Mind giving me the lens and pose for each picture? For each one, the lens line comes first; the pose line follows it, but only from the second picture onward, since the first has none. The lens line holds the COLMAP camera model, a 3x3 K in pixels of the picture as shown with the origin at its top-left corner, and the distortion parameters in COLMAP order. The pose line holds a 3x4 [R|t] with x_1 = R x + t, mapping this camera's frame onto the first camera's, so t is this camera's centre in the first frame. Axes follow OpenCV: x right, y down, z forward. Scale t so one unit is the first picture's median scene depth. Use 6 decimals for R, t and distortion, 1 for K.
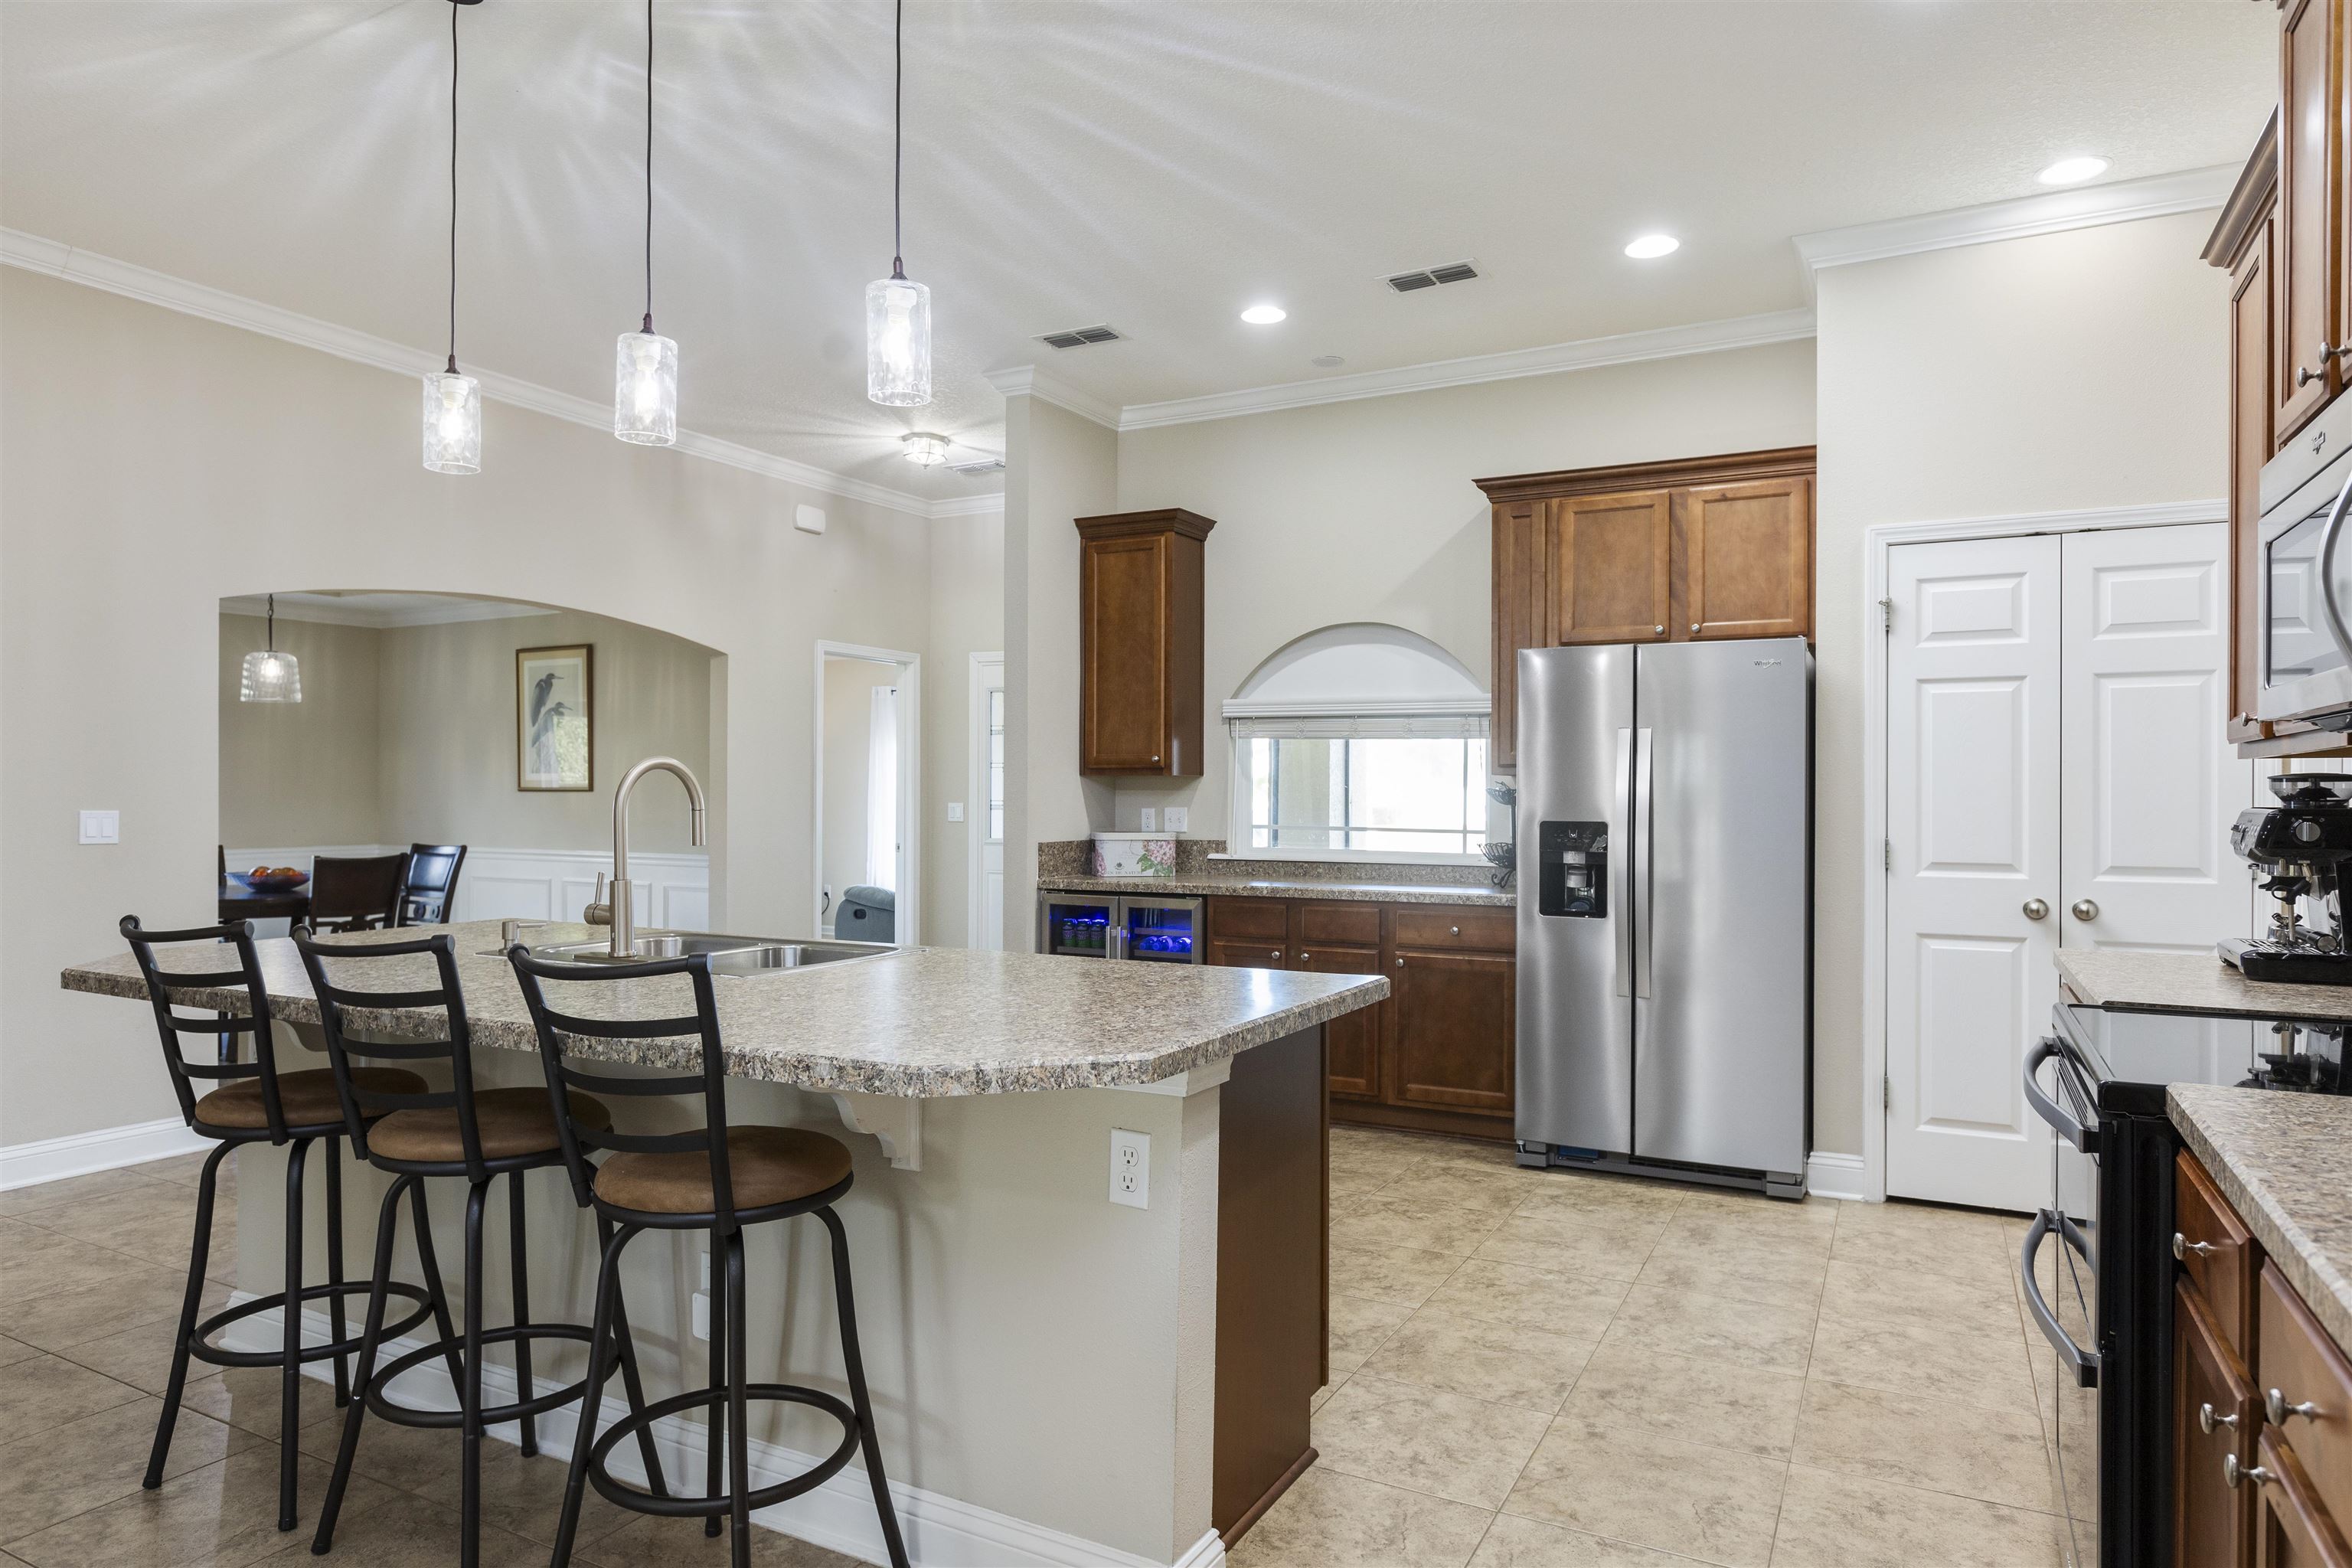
lens RADIAL K [[1407.6, 0, 1176.0], [0, 1407.6, 784.0], [0, 0, 1]] dist [0.000949, 0.000292]
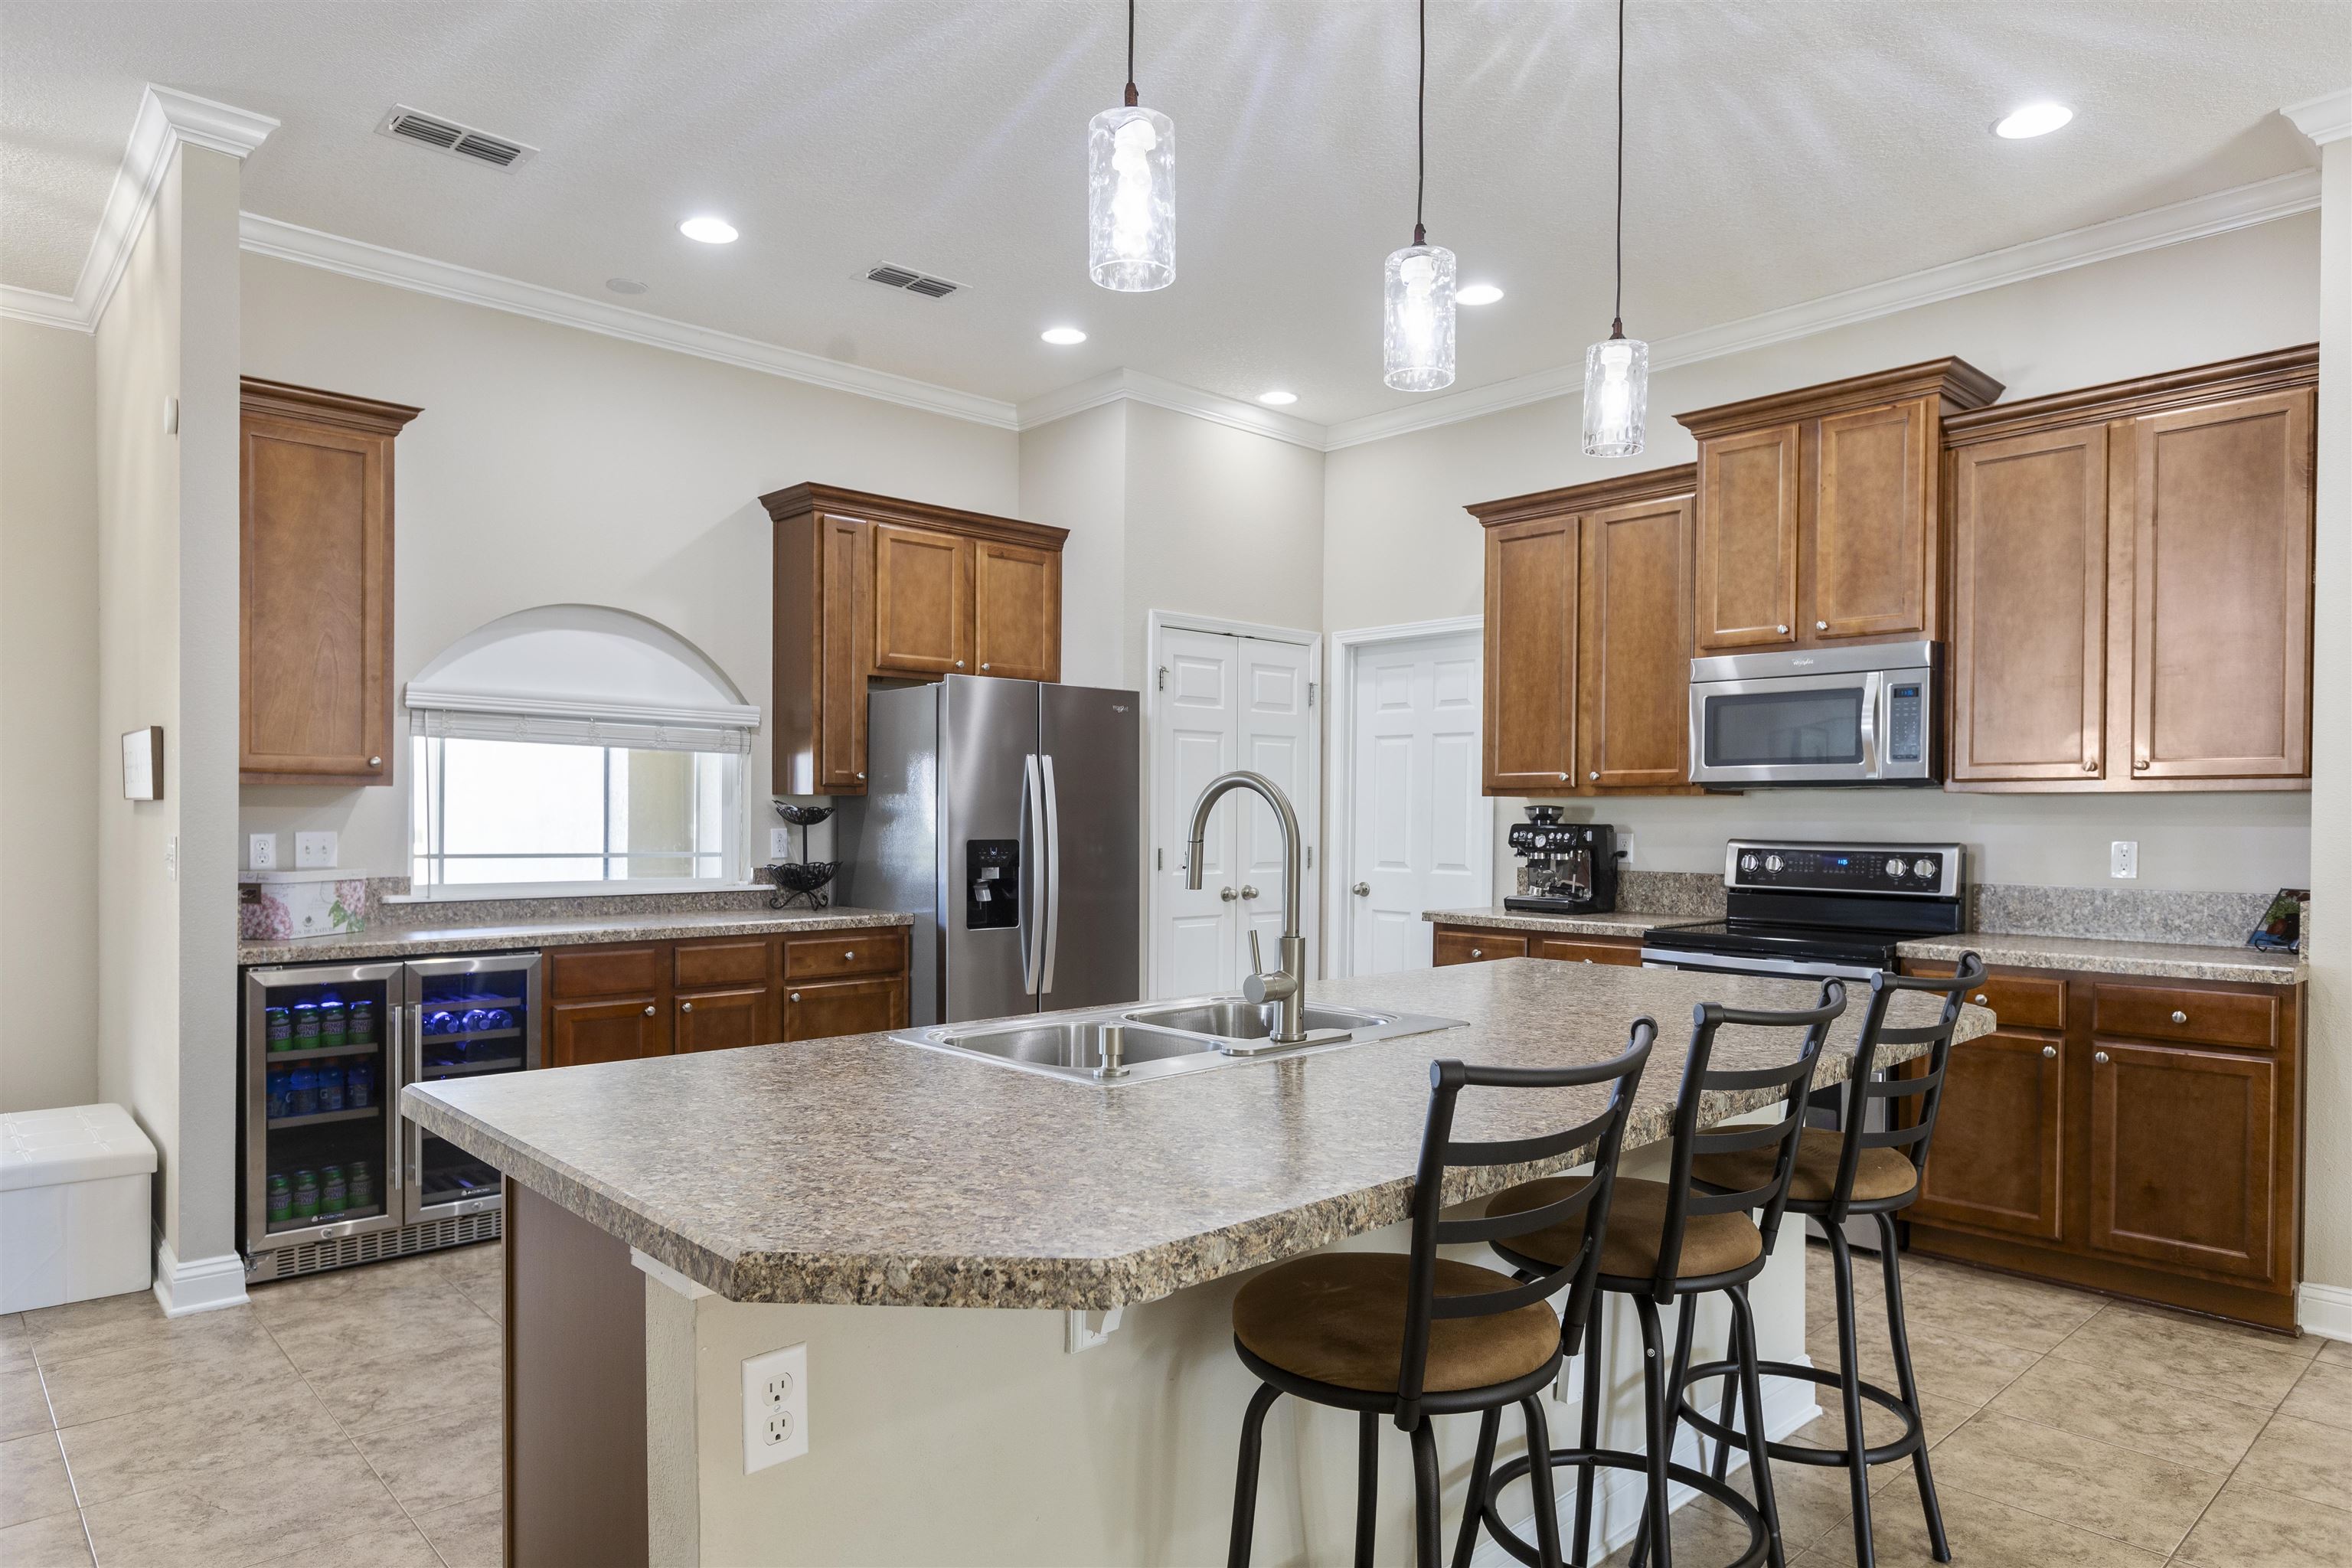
lens RADIAL K [[1410.2, 0, 1177.6], [0, 1410.2, 822.6], [0, 0, 1]] dist [-0.002246, -0.000425]
pose [[0.324722, -0.005862, 0.945791, -0.629420], [-0.009438, 0.999911, 0.009438, 0.002023], [-0.945762, -0.011991, 0.324638, 0.469886]]
